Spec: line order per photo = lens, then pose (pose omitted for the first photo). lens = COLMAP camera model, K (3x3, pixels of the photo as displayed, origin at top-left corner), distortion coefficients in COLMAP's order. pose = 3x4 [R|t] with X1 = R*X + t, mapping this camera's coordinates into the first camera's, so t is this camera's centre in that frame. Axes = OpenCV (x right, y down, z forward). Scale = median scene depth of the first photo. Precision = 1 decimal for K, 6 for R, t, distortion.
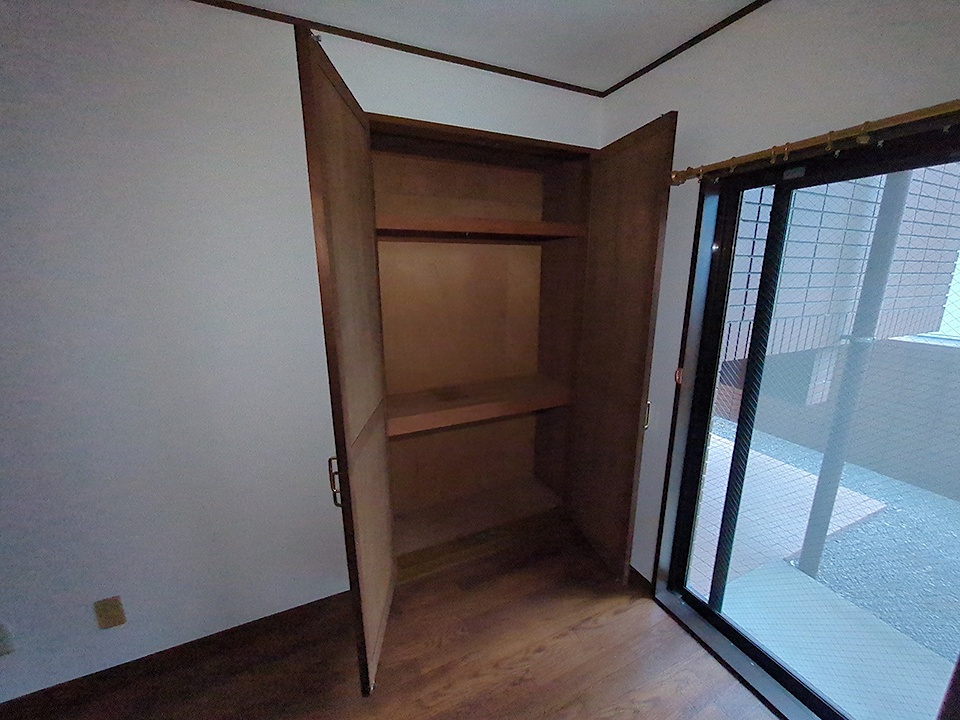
lens RADIAL K [[374.0, 0, 480.0], [0, 374.0, 360.0], [0, 0, 1]] dist [0.009497, 0.000102]
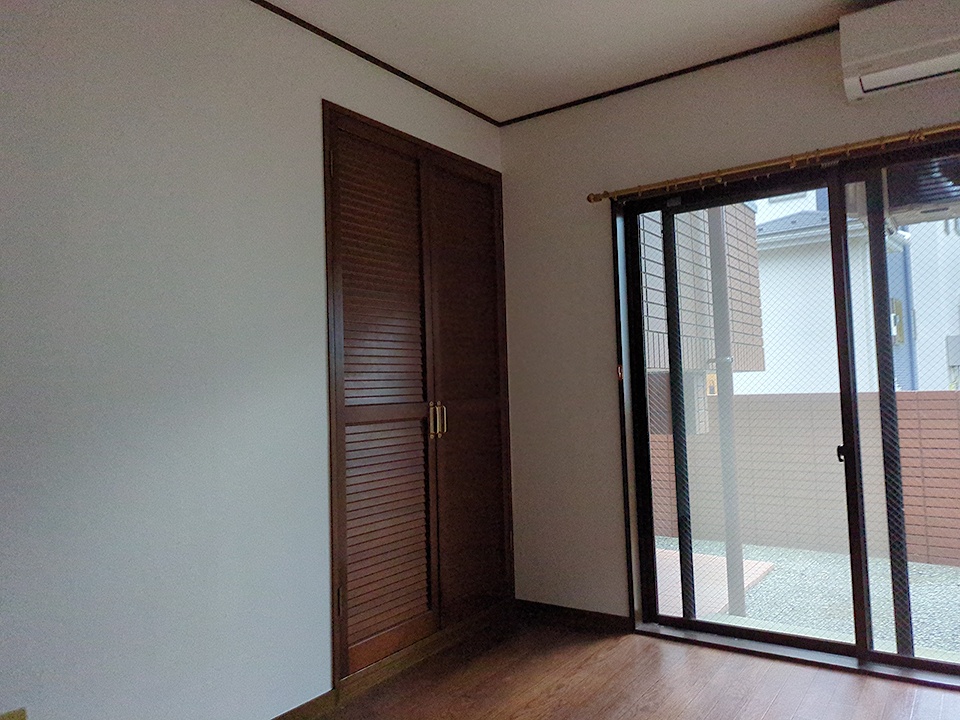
lens RADIAL K [[722.1, 0, 479.8], [0, 722.1, 344.5], [0, 0, 1]] dist [0.030583, -0.002859]
pose [[0.862347, -0.002126, 0.506313, -0.908711], [0.148971, 0.956793, -0.249709, 0.450645], [-0.483906, 0.290762, 0.825404, -0.547702]]
